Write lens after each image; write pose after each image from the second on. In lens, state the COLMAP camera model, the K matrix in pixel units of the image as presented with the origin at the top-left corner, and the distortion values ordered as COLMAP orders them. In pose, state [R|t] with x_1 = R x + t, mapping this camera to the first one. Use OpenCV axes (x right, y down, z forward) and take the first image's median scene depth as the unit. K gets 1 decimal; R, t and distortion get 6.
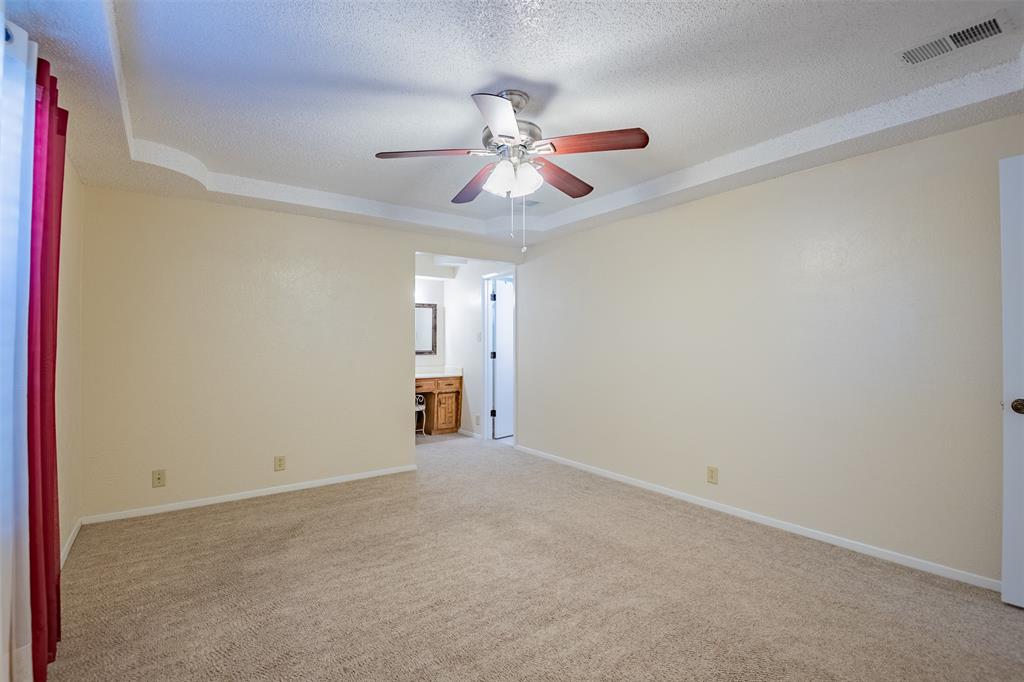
lens RADIAL K [[469.4, 0, 510.5], [0, 469.4, 339.7], [0, 0, 1]] dist [-0.015316, -0.009840]
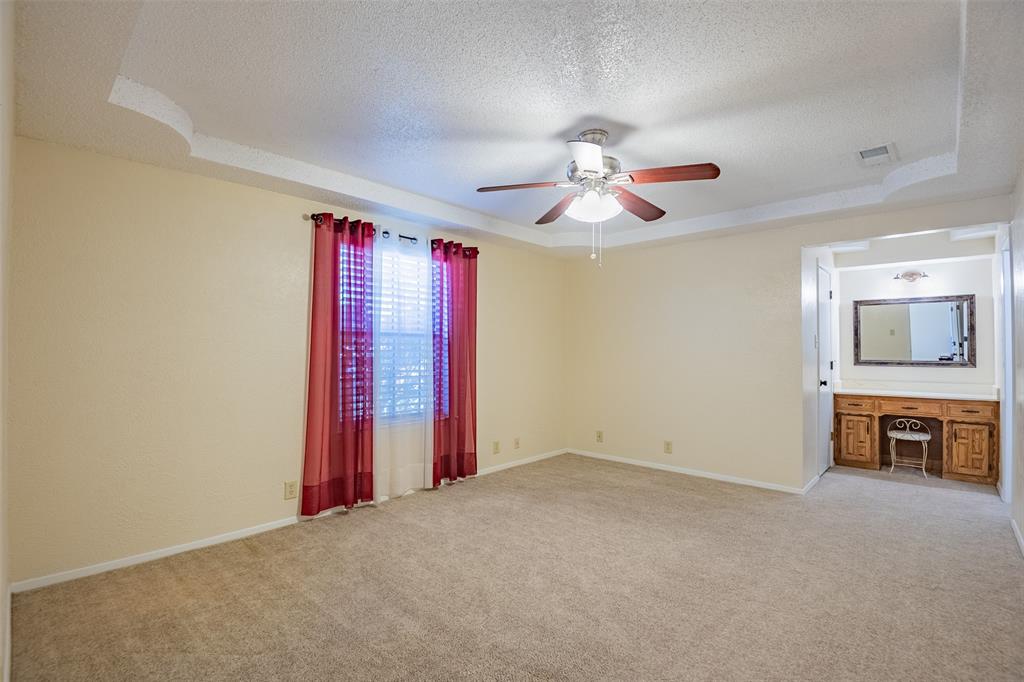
lens RADIAL K [[469.4, 0, 509.5], [0, 469.4, 339.8], [0, 0, 1]] dist [-0.015316, -0.009840]
pose [[0.209855, -0.013182, -0.977644, 0.381065], [0.000805, 0.999911, -0.013310, -0.000569], [0.977732, 0.002006, 0.209847, 0.201427]]
